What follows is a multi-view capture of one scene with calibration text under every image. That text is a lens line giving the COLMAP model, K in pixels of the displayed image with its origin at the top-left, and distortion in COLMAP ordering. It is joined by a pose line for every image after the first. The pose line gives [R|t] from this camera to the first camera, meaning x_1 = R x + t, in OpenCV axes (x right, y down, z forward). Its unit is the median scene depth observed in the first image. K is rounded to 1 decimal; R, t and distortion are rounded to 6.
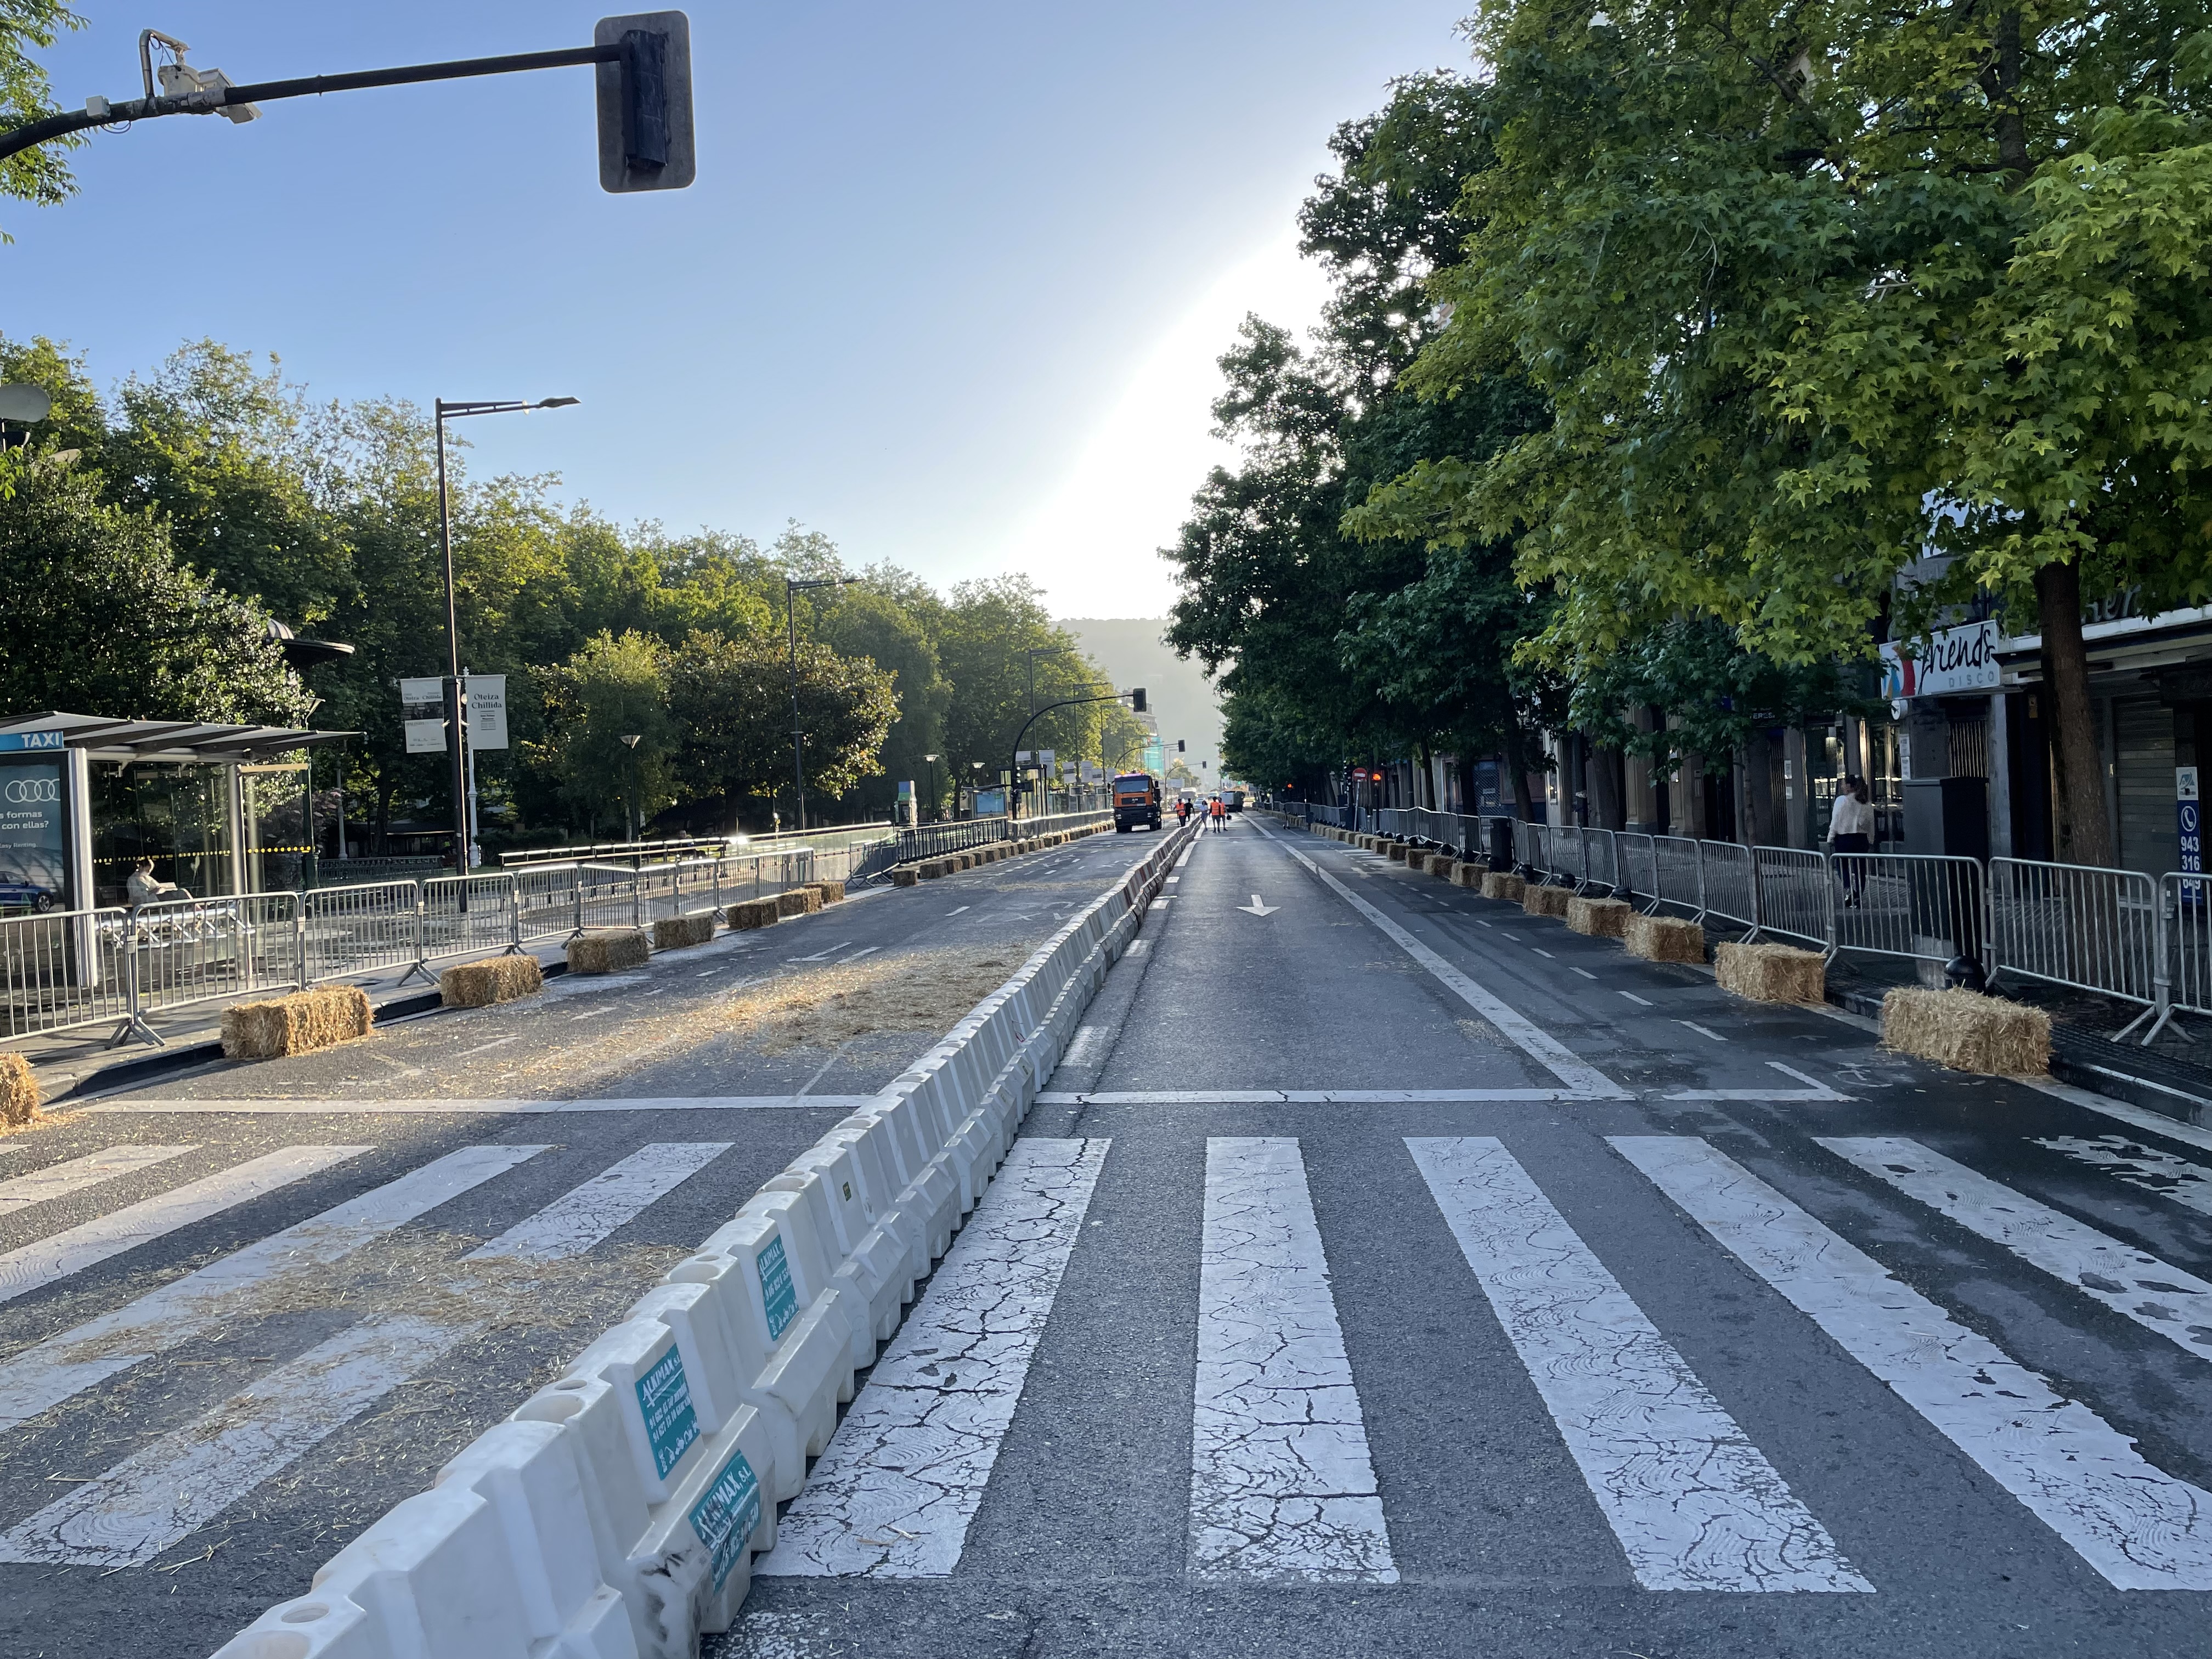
lens RADIAL K [[1677.8, 0, 1105.4], [0, 1677.8, 822.8], [0, 0, 1]] dist [-0.000409, -0.000014]
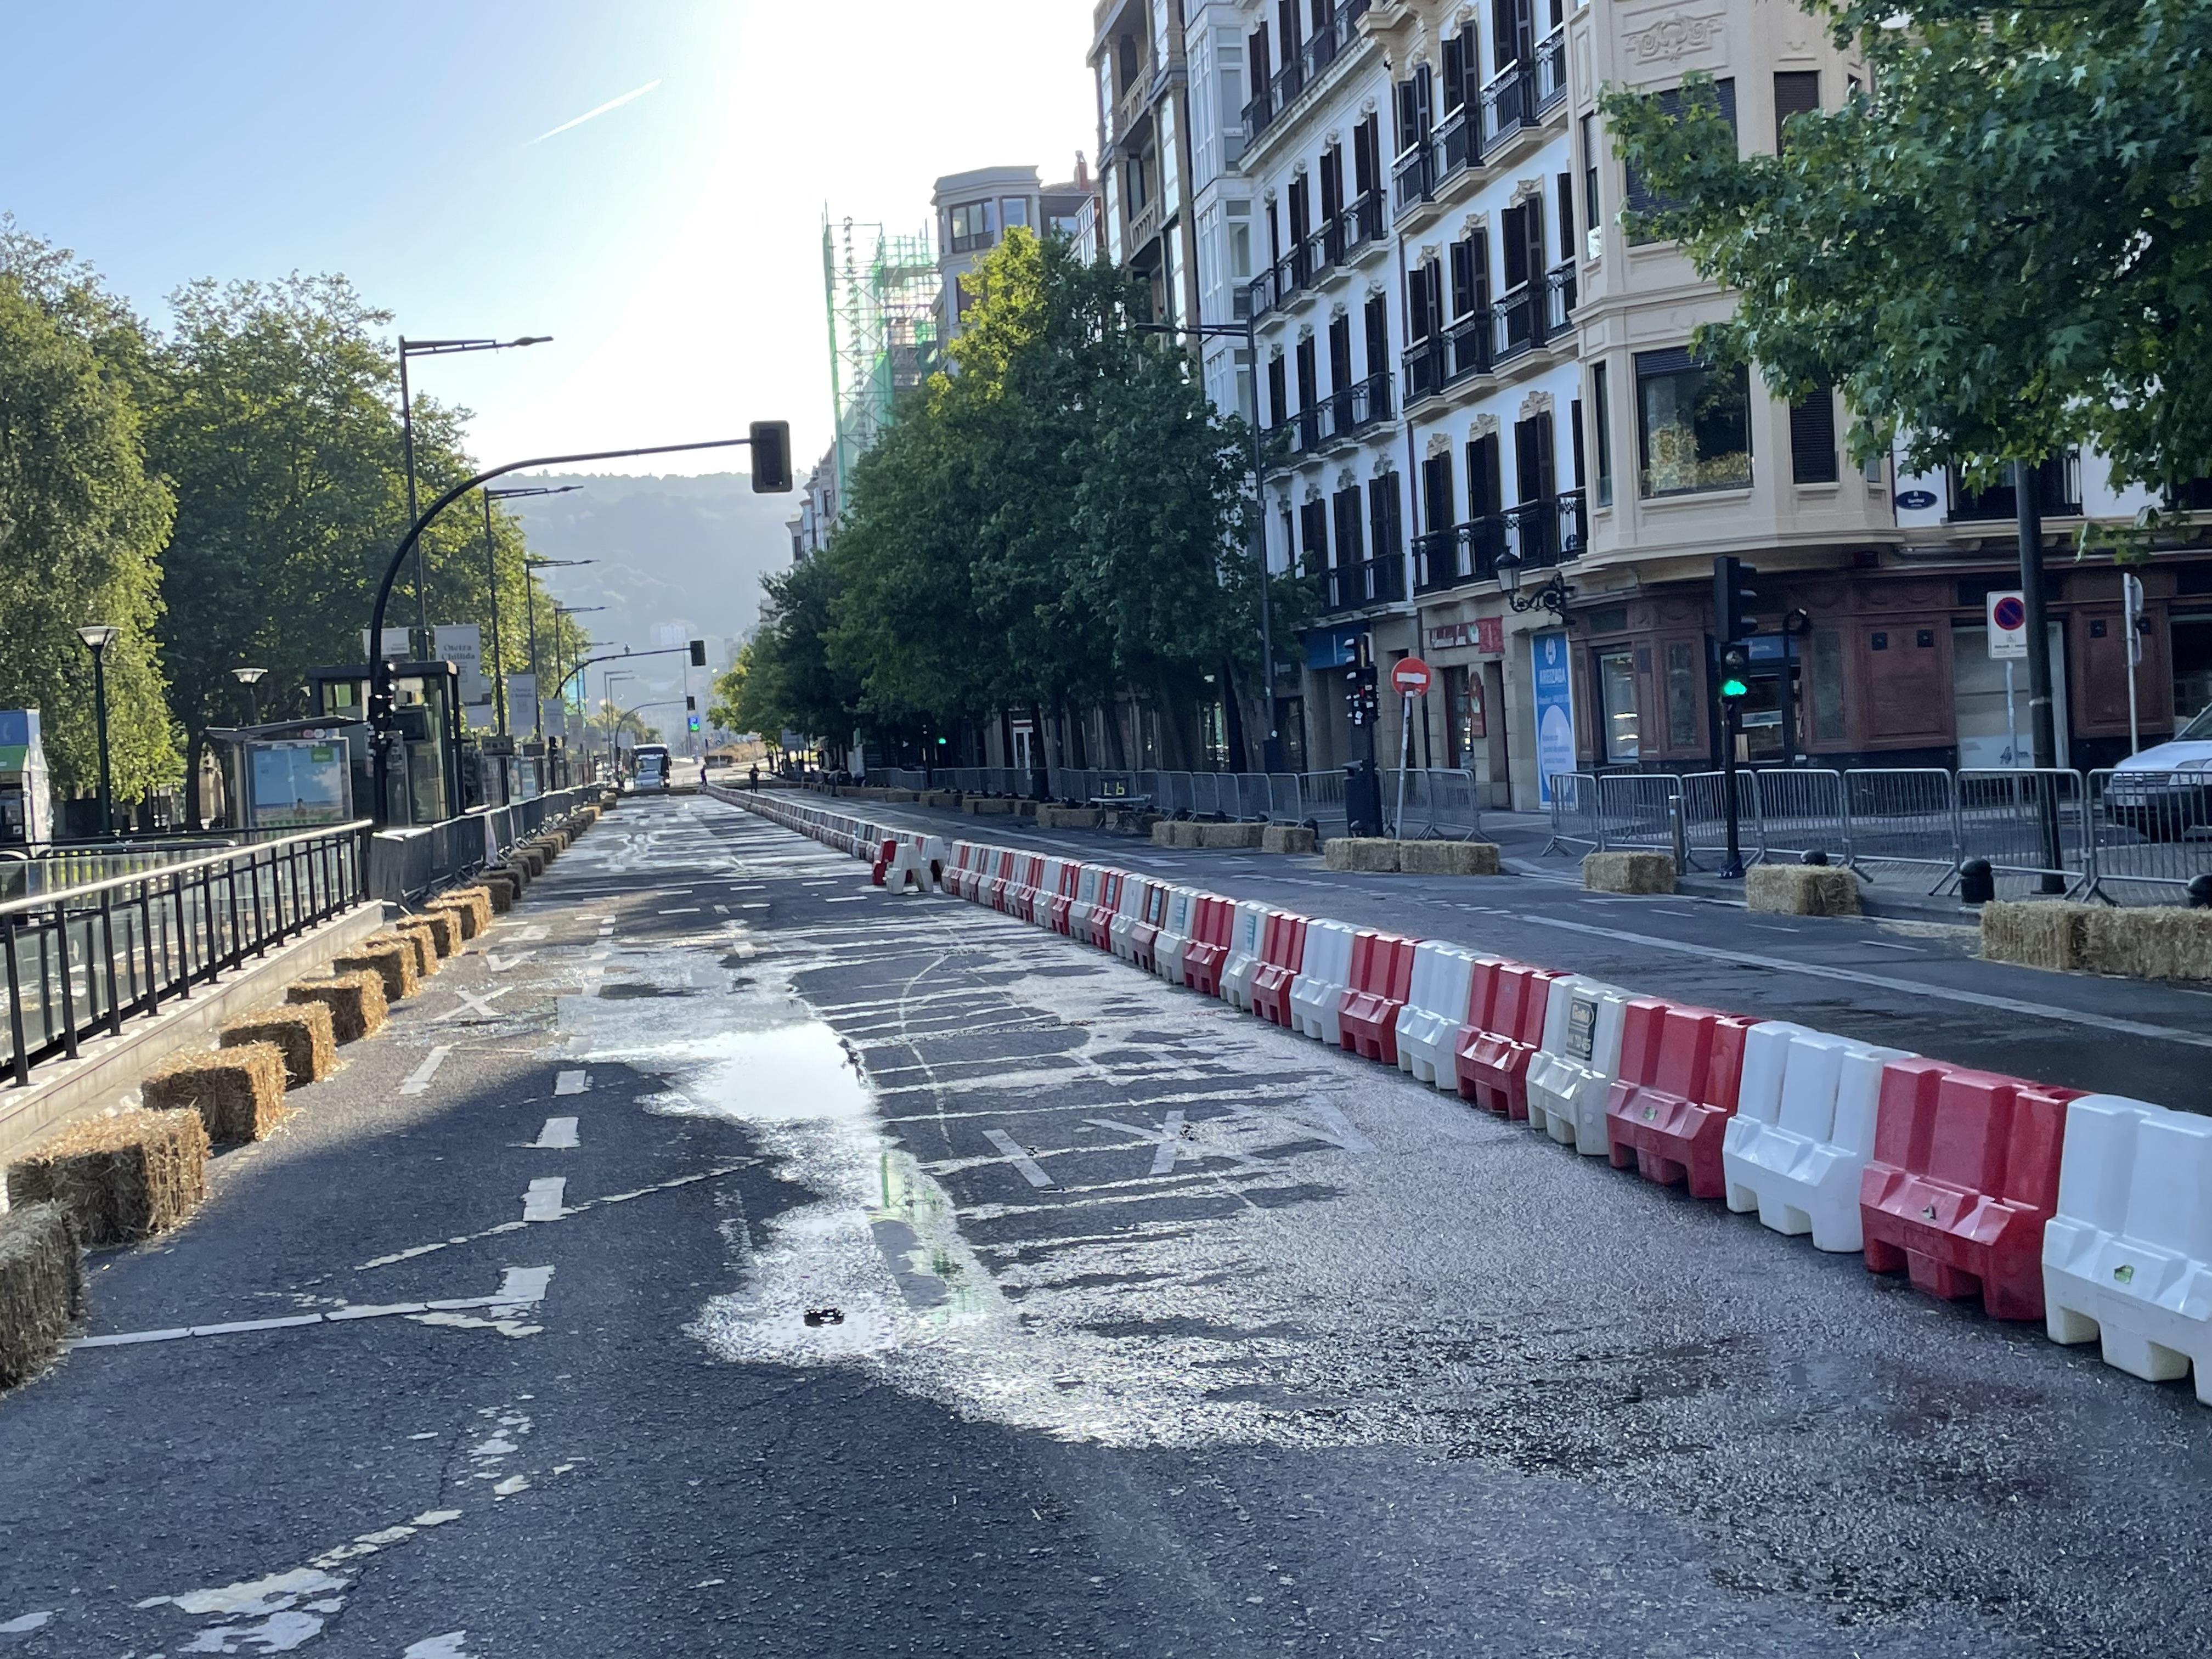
lens RADIAL K [[2639.4, 0, 1106.2], [0, 2639.4, 829.6], [0, 0, 1]] dist [0.025528, 0.000000]
pose [[0.971337, -0.016434, 0.237140, -0.019550], [0.013881, 0.999826, 0.012434, -0.004172], [-0.237303, -0.008786, 0.971396, 0.255624]]
